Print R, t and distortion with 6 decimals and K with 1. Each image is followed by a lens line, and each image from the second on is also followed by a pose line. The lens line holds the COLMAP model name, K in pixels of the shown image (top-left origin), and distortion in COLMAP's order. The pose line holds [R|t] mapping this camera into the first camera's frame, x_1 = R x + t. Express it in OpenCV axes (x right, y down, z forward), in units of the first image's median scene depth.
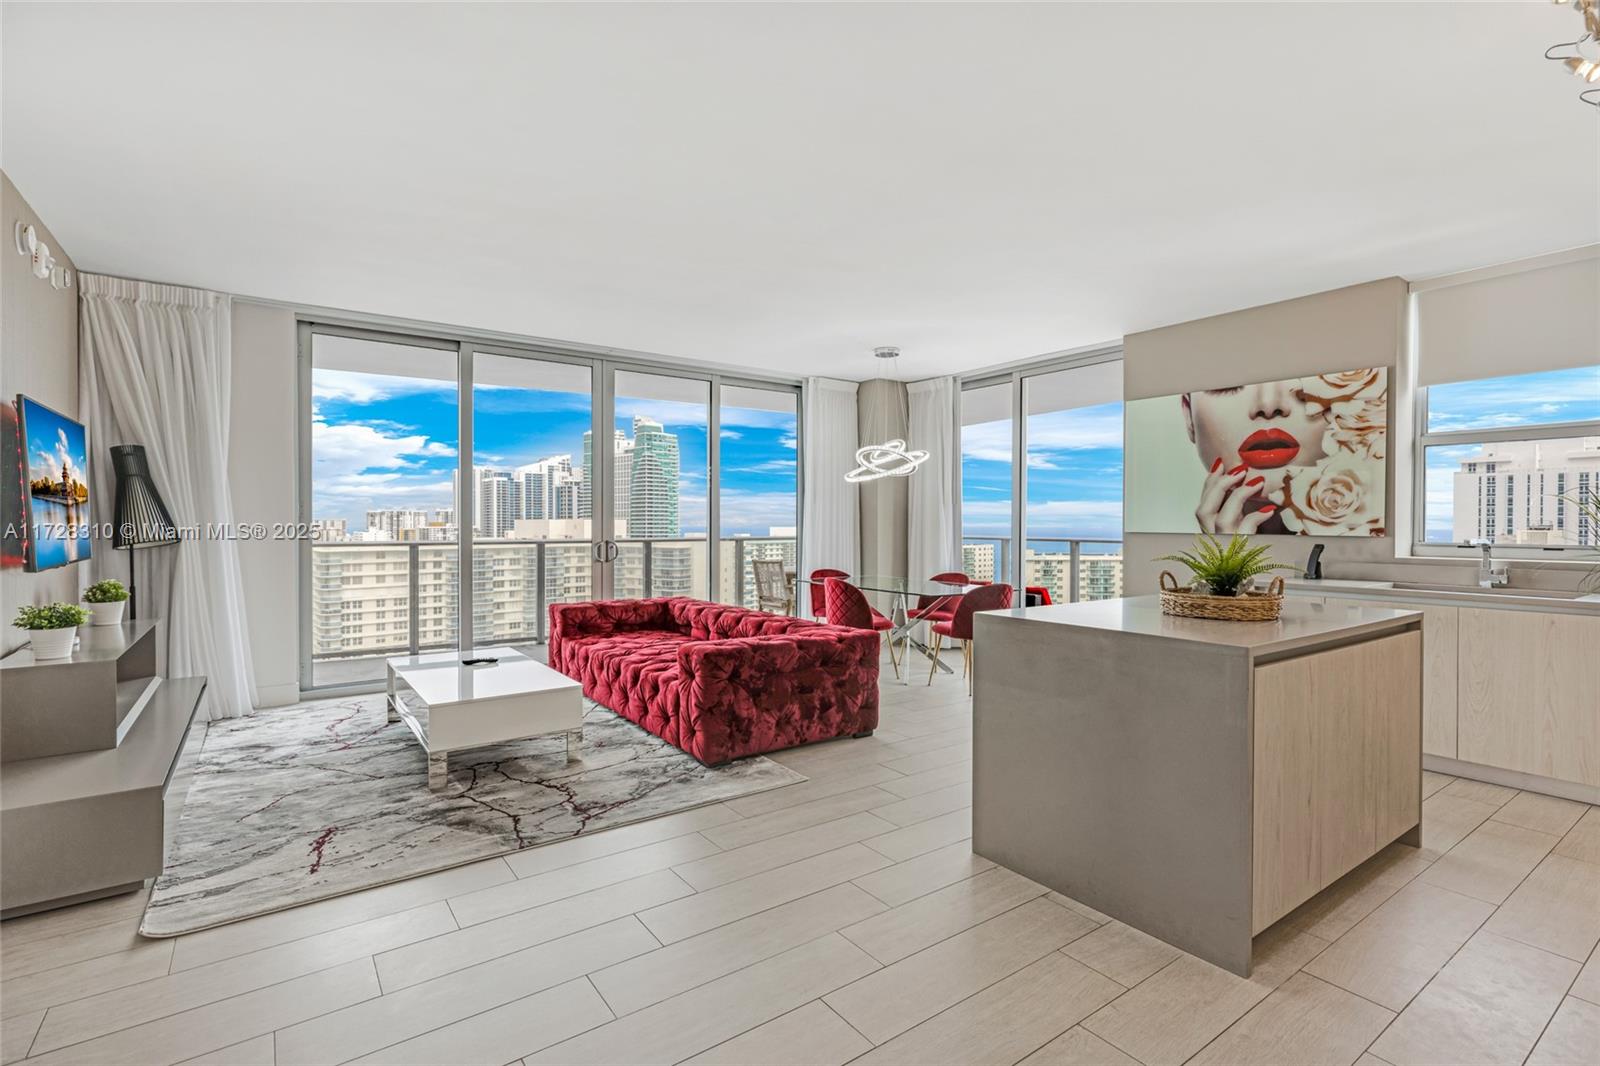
lens RADIAL K [[749.8, 0, 769.3], [0, 749.8, 526.2], [0, 0, 1]] dist [0.012514, -0.003482]
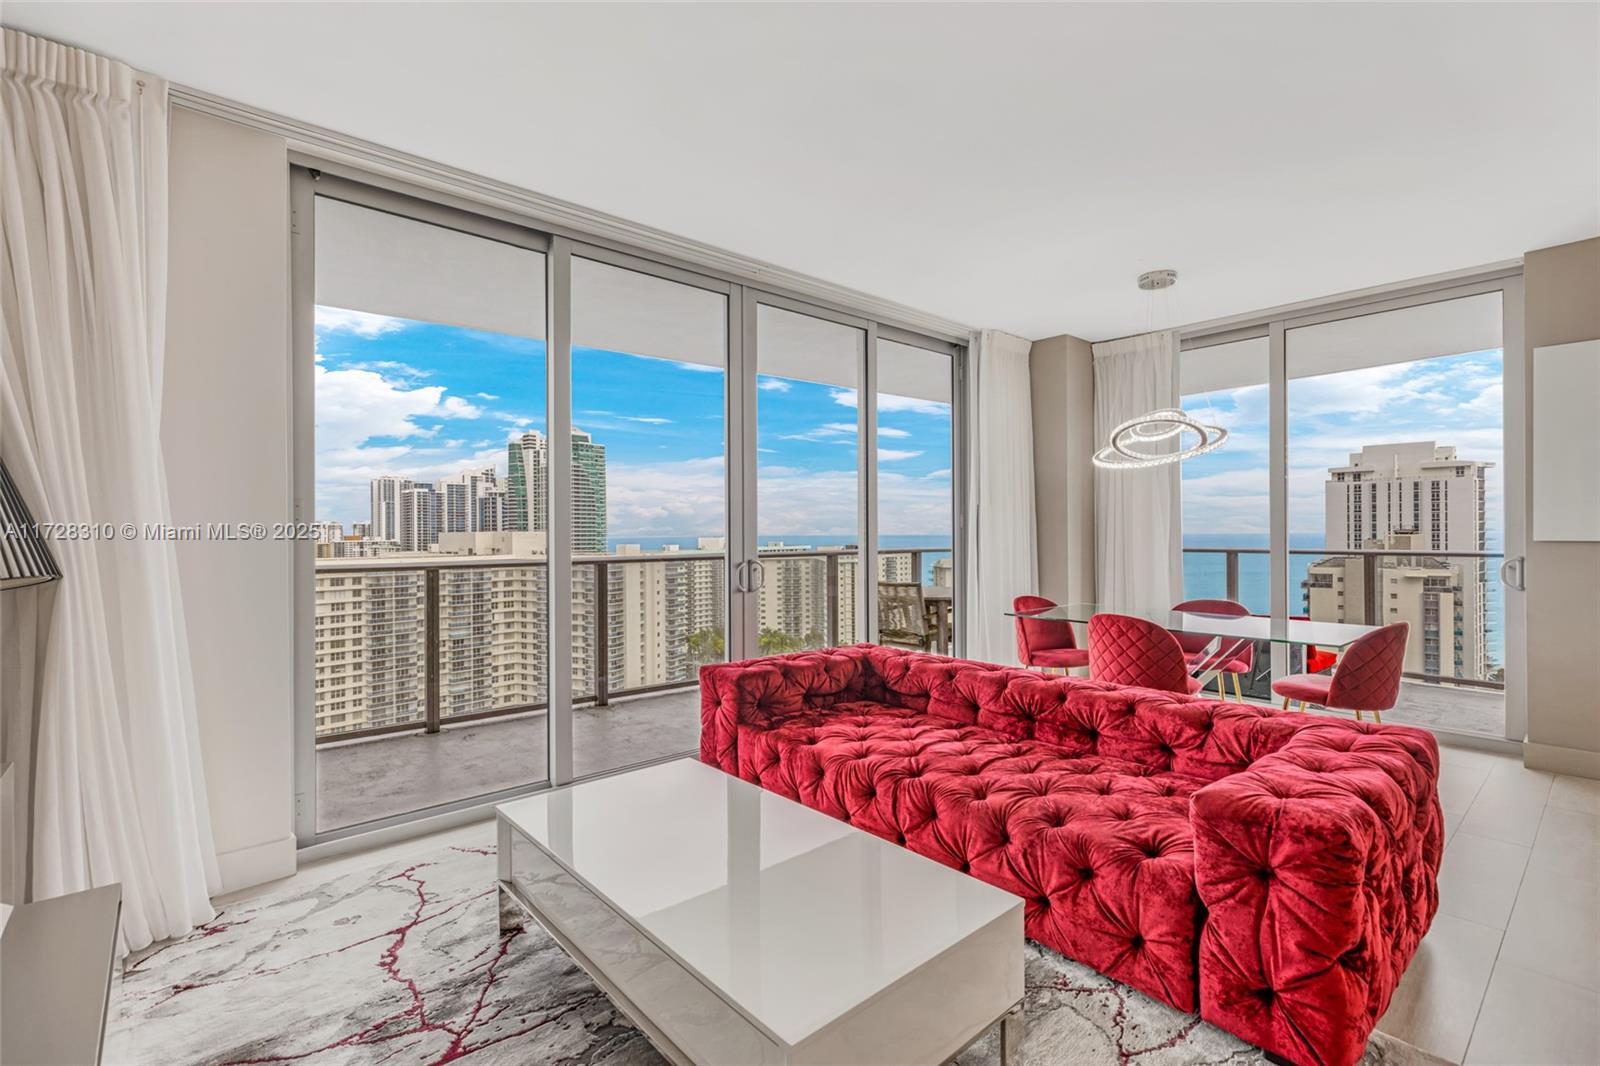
lens RADIAL K [[749.8, 0, 764.0], [0, 749.8, 526.4], [0, 0, 1]] dist [0.012514, -0.003482]
pose [[0.995317, -0.008499, 0.096288, -0.228913], [0.009832, 0.999862, -0.013379, -0.000773], [-0.096161, 0.014263, 0.995264, 0.301557]]
